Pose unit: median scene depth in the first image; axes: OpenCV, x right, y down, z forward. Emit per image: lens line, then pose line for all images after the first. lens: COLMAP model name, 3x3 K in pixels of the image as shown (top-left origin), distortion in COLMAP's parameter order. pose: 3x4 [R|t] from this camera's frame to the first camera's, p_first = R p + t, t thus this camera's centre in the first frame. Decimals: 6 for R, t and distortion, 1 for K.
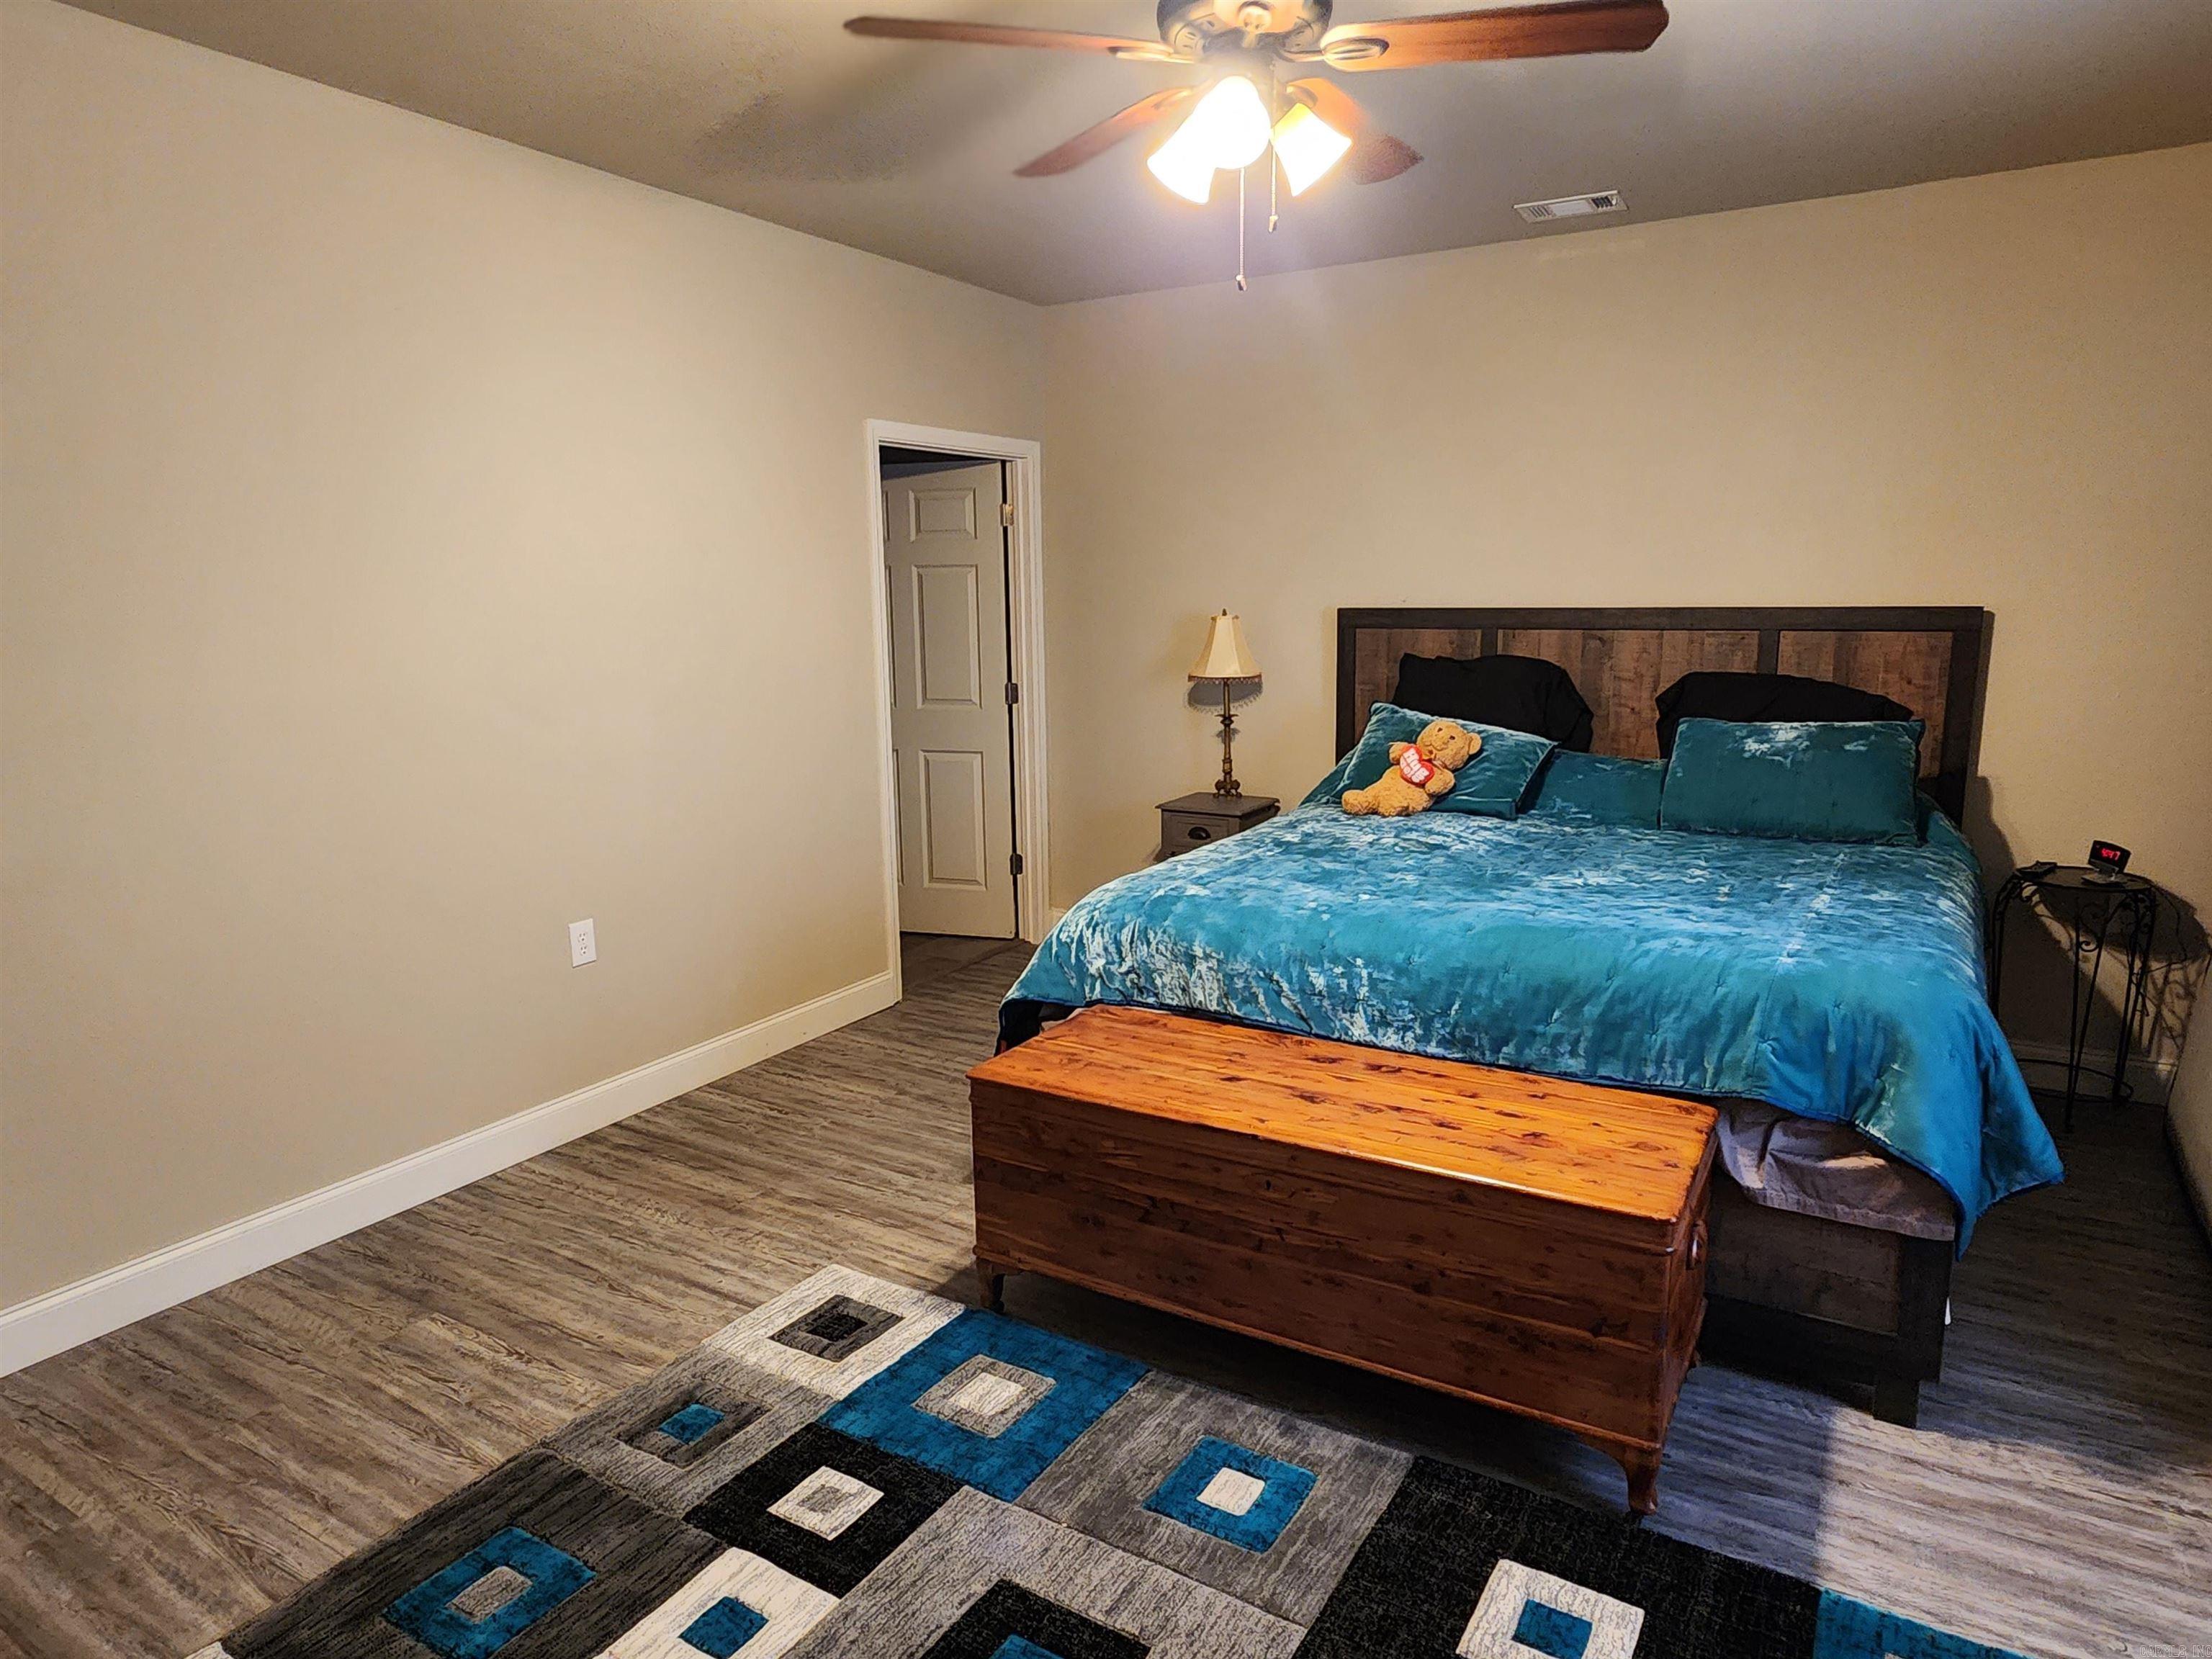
lens RADIAL K [[1345.6, 0, 1105.4], [0, 1345.6, 828.6], [0, 0, 1]] dist [-0.004490, -0.000388]
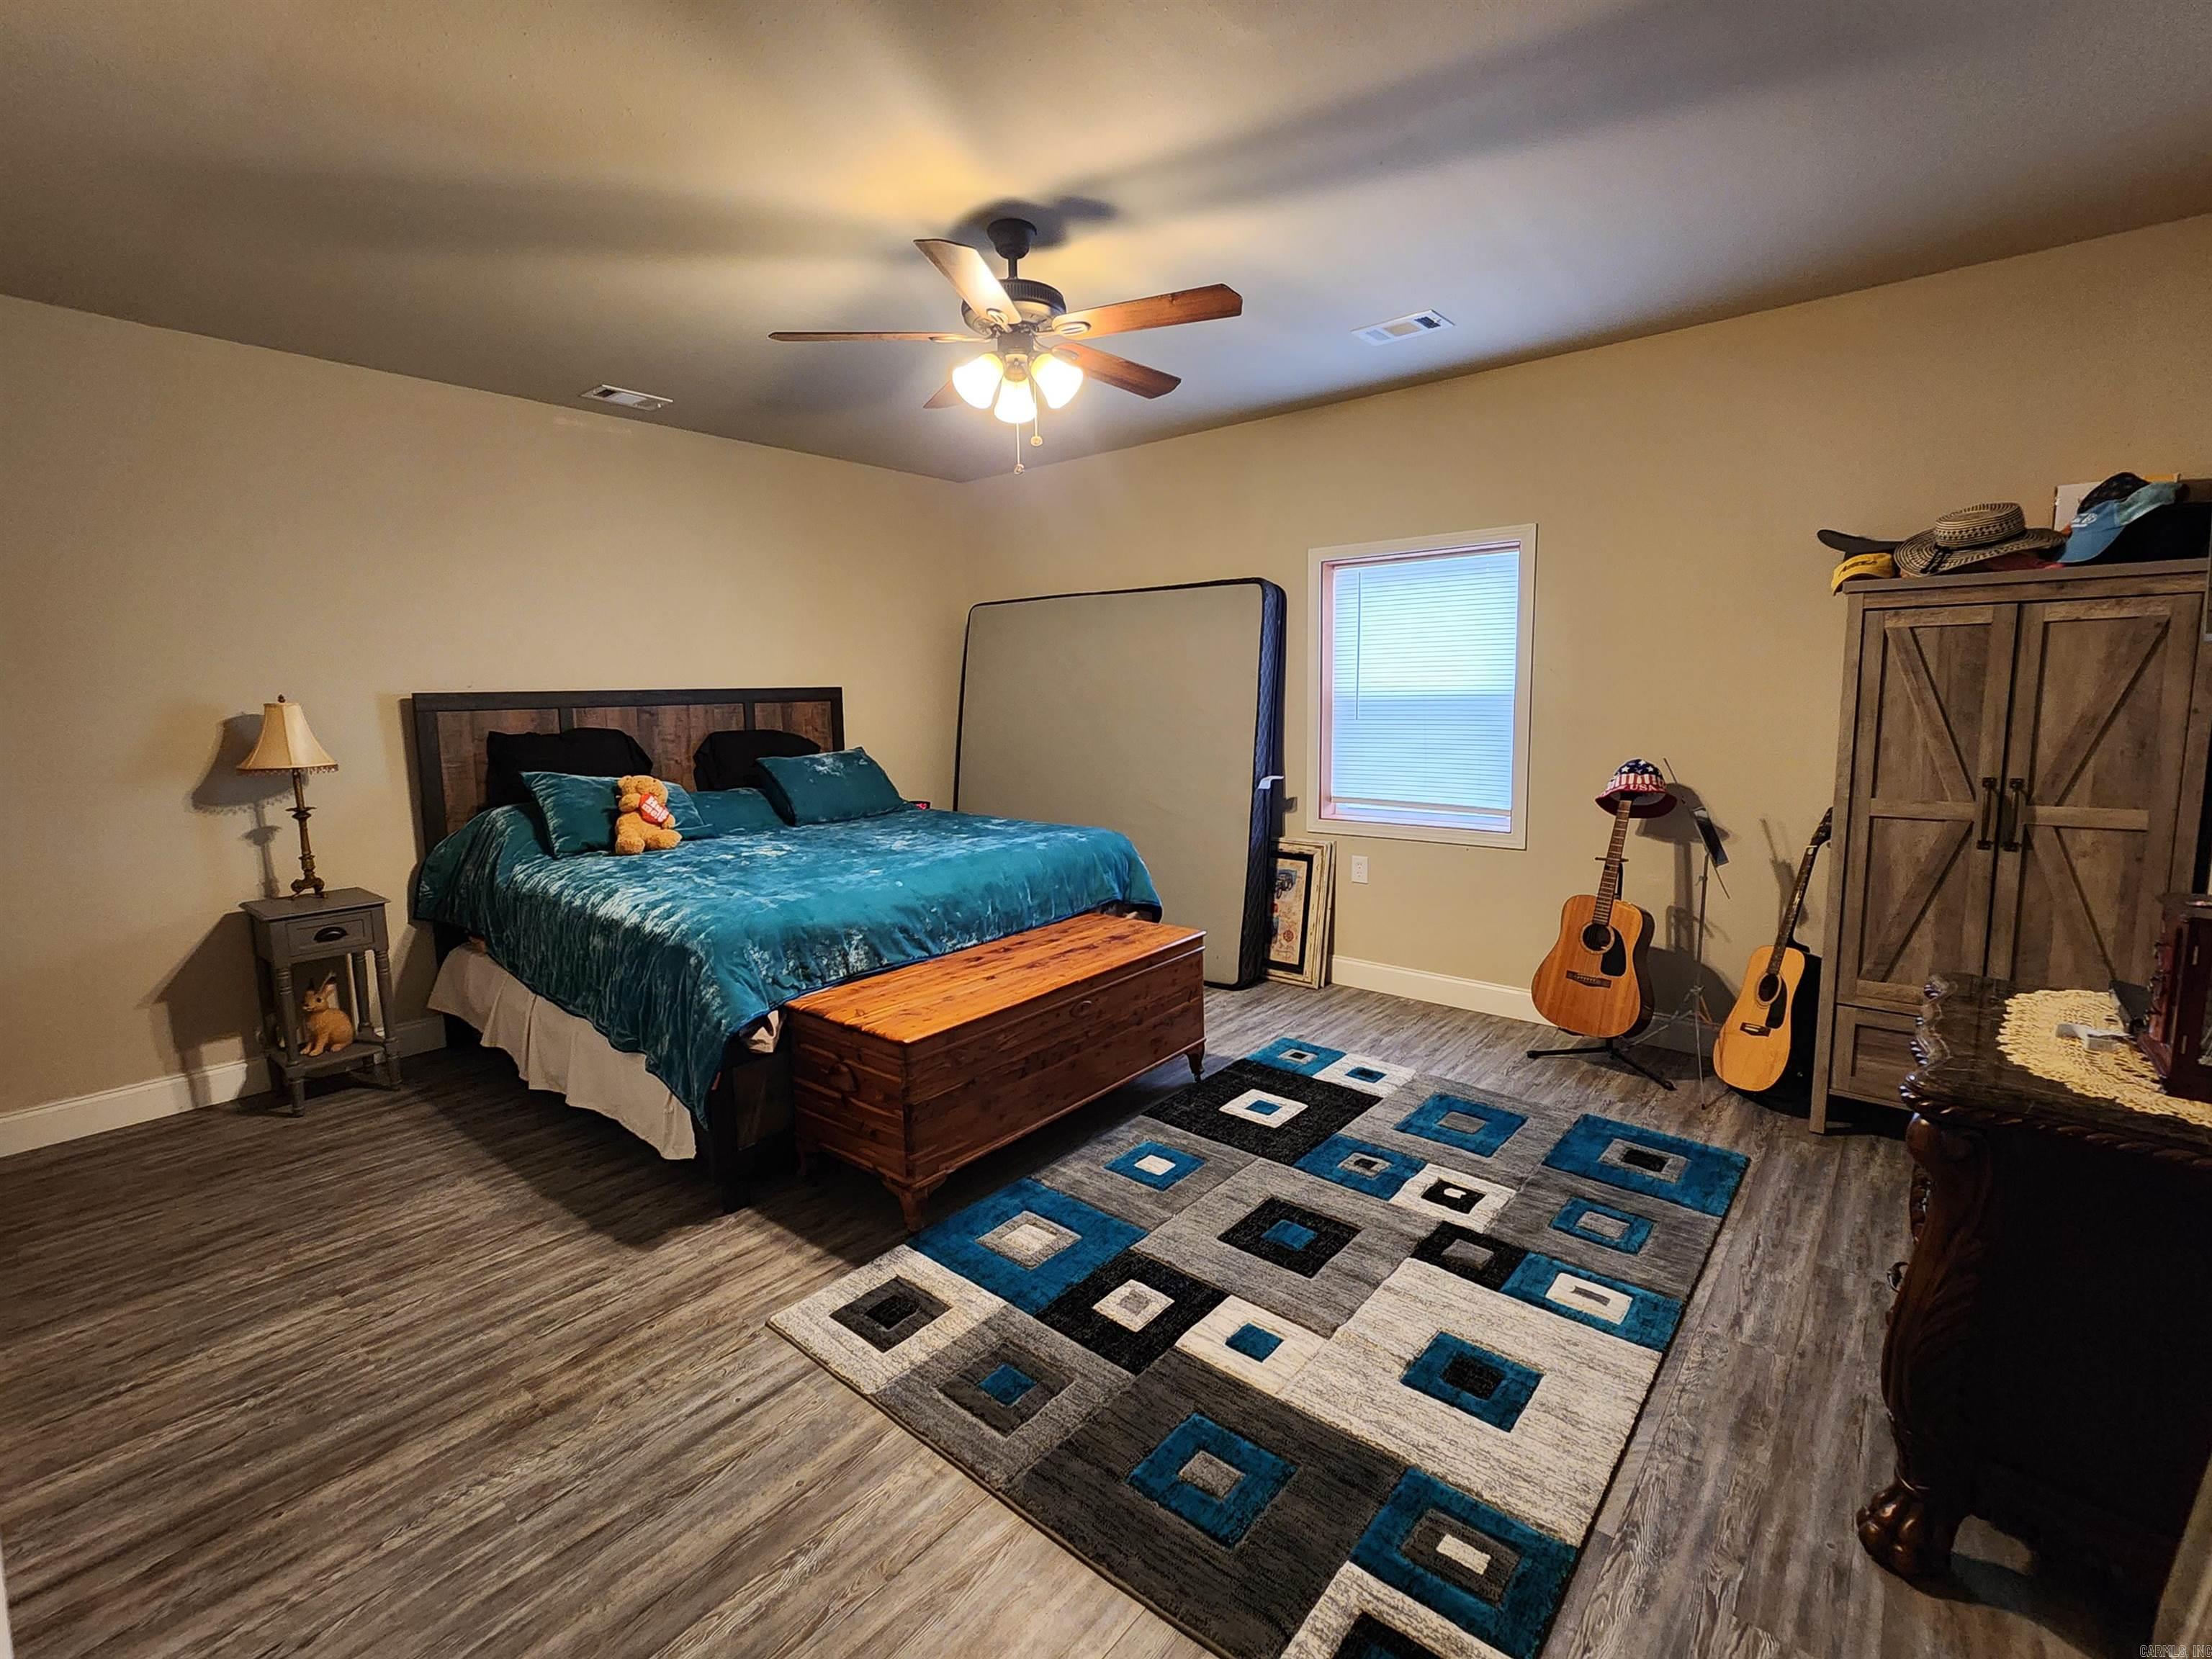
lens RADIAL K [[1006.0, 0, 1105.4], [0, 1006.0, 821.4], [0, 0, 1]] dist [-0.001722, -0.000250]
pose [[0.149351, -0.125508, 0.980786, -0.873571], [0.189842, 0.977098, 0.096128, -0.063196], [-0.970389, 0.171838, 0.169757, 0.582298]]
